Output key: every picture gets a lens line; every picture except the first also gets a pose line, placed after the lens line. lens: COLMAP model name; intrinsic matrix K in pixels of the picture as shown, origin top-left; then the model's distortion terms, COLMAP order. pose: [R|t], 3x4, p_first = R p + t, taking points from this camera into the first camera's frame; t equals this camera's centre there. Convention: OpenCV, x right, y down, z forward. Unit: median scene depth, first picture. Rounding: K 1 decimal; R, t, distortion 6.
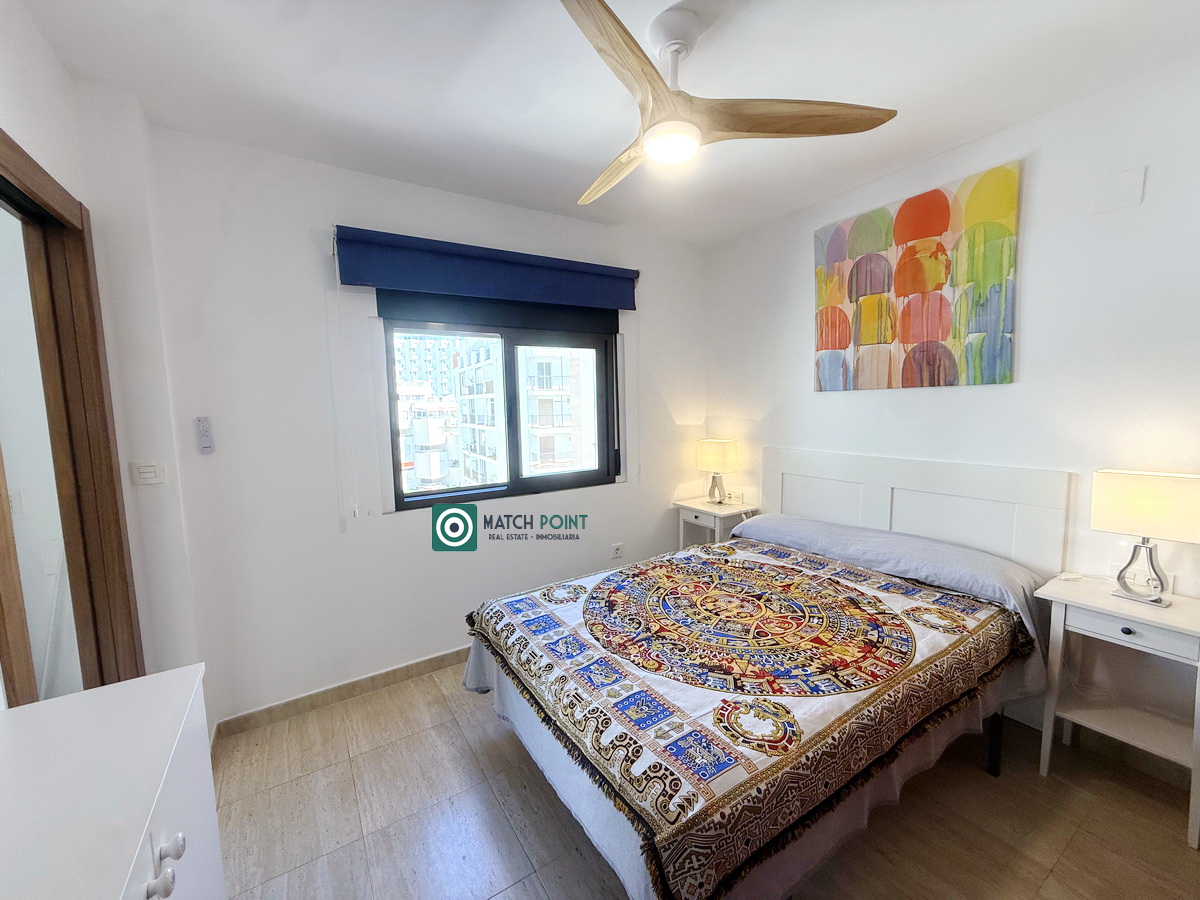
lens RADIAL K [[480.1, 0, 596.4], [0, 480.1, 449.1], [0, 0, 1]] dist [-0.002565, 0.000330]
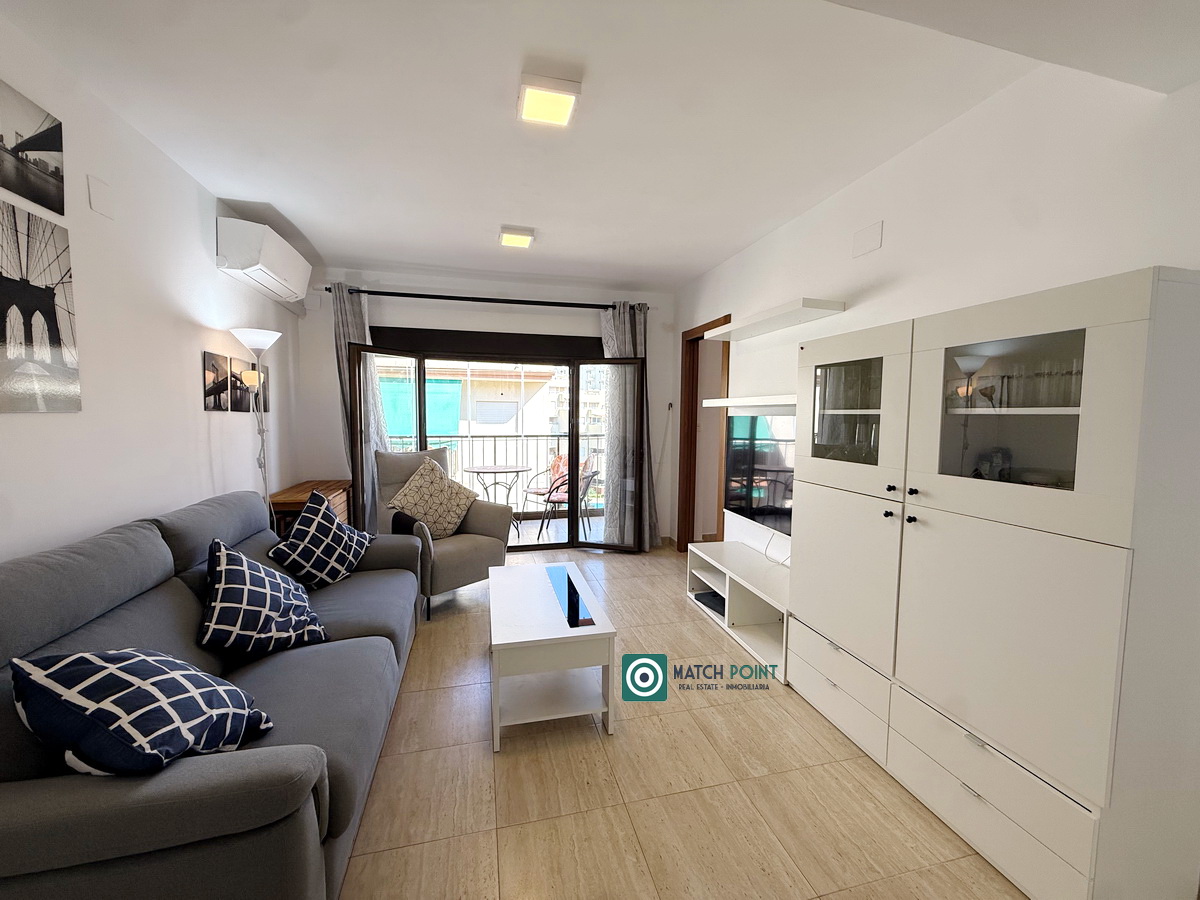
lens RADIAL K [[480.1, 0, 599.8], [0, 480.1, 446.5], [0, 0, 1]] dist [-0.002565, 0.000330]
pose [[0.949280, 0.057645, -0.309102, -0.494144], [-0.066028, 0.997678, -0.016718, 0.186247], [0.307420, 0.036279, 0.950882, -1.269068]]
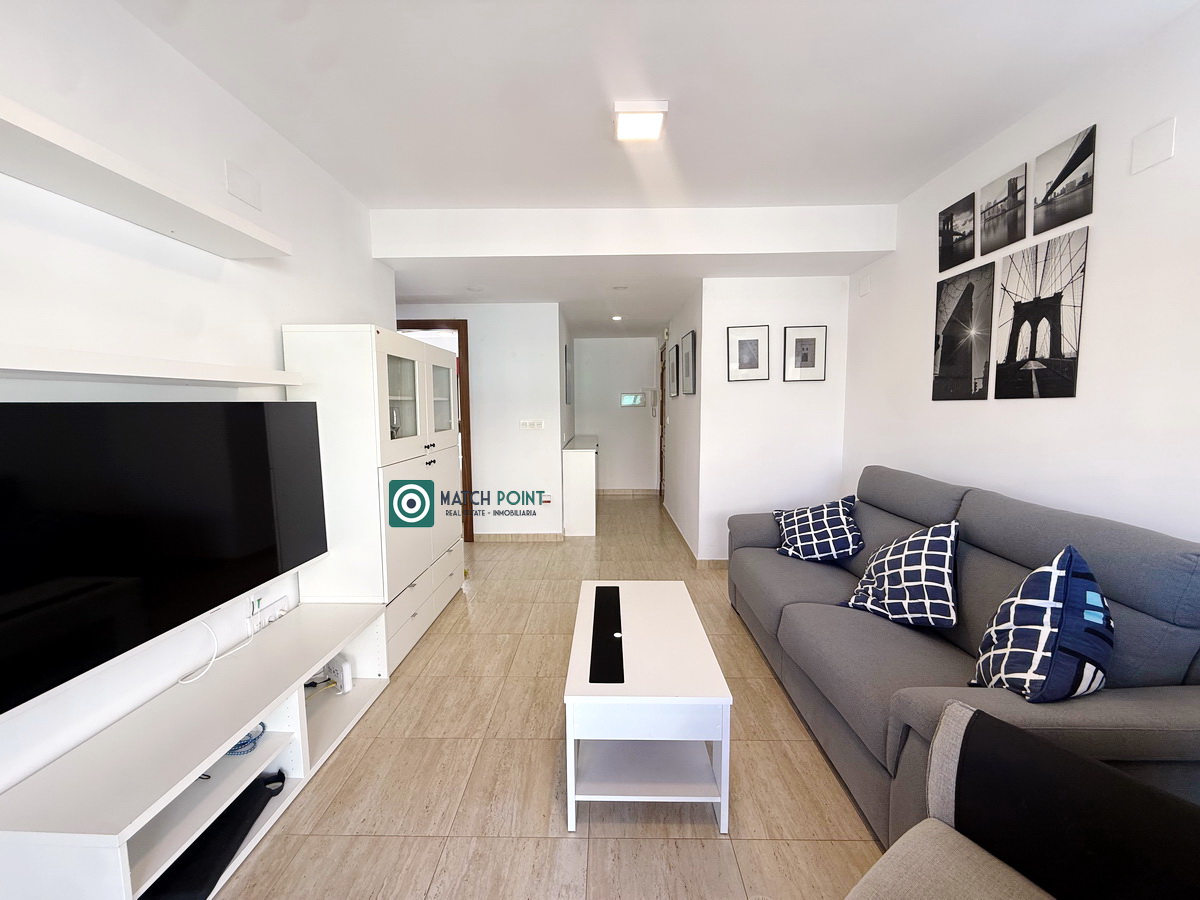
lens RADIAL K [[480.1, 0, 596.6], [0, 480.1, 449.2], [0, 0, 1]] dist [-0.002565, 0.000330]
pose [[-0.834134, -0.016750, 0.551308, -1.279090], [0.084954, 0.983710, 0.158423, 0.063290], [-0.544981, 0.178982, -0.819122, 0.300831]]
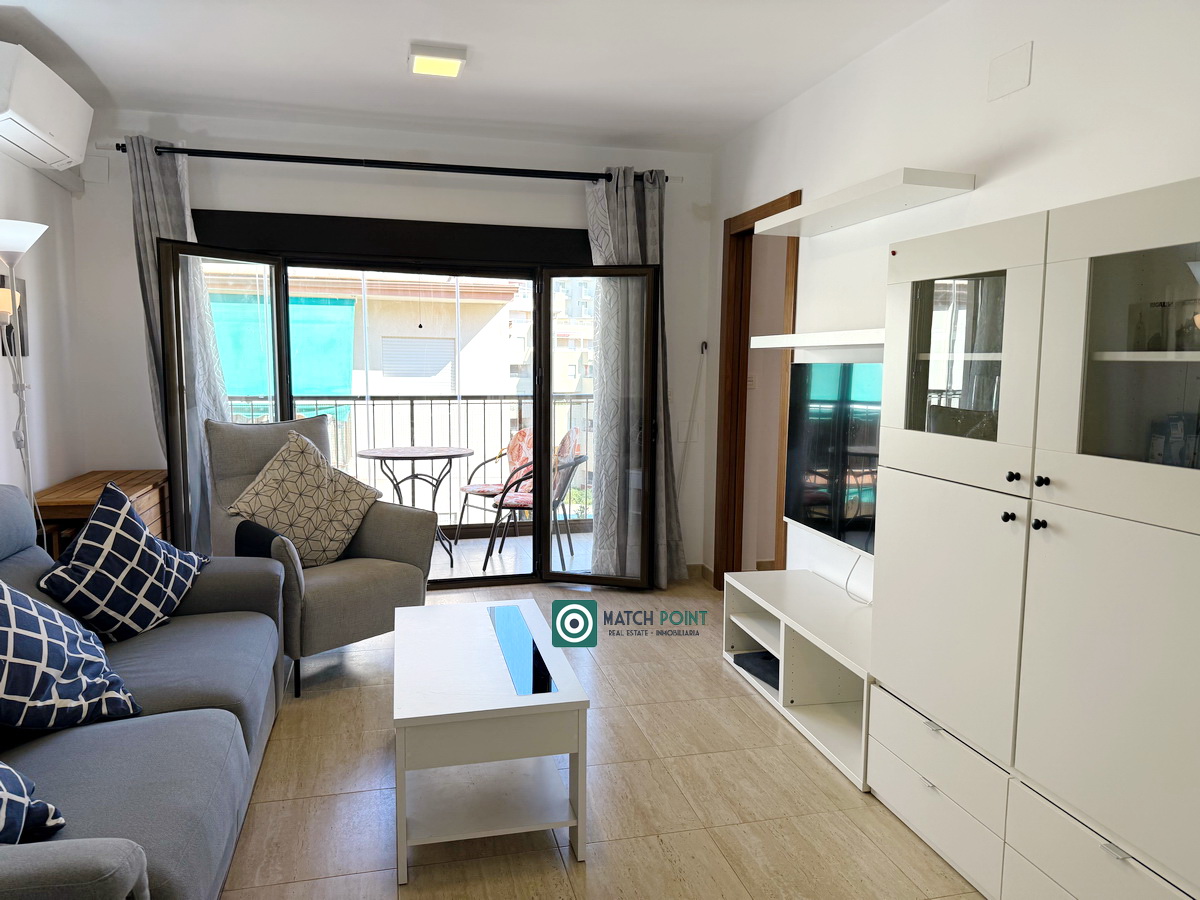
lens RADIAL K [[845.0, 0, 600.8], [0, 845.0, 450.0], [0, 0, 1]] dist [0.046606, -0.058539]
pose [[0.948498, 0.070255, -0.308893, -0.421479], [-0.066424, 0.997528, 0.022915, 0.189665], [0.309740, -0.001217, 0.950821, -1.350646]]
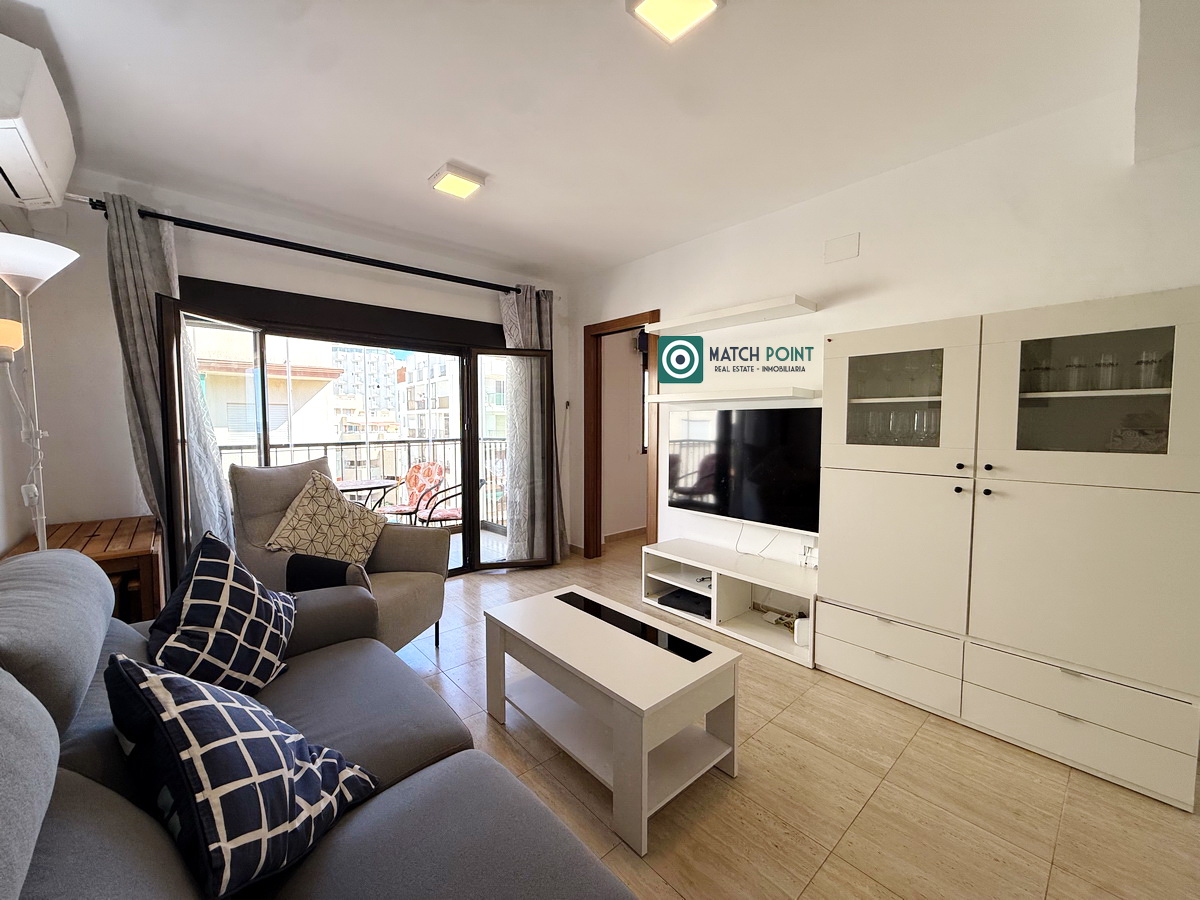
lens RADIAL K [[480.1, 0, 600.0], [0, 480.1, 447.1], [0, 0, 1]] dist [-0.002565, 0.000330]
pose [[0.986220, 0.018505, 0.164401, -1.035081], [-0.010643, 0.998763, -0.048580, 0.221612], [-0.165097, 0.046161, 0.985197, -1.135592]]
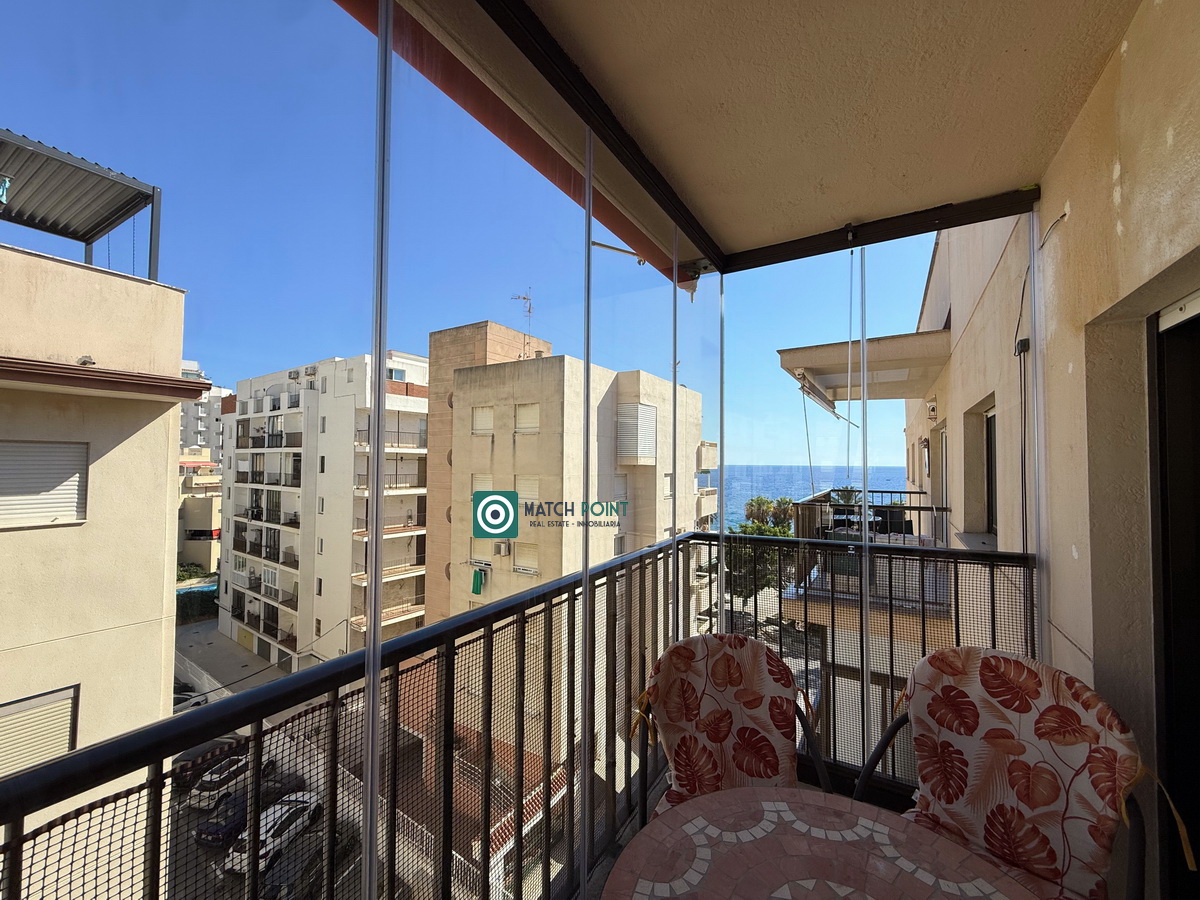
lens RADIAL K [[480.1, 0, 598.2], [0, 480.1, 450.1], [0, 0, 1]] dist [-0.002565, 0.000330]
pose [[0.898080, 0.045478, 0.437476, -1.921689], [0.011652, 0.991831, -0.127026, 0.006358], [-0.439679, 0.119177, 0.890213, 0.499847]]
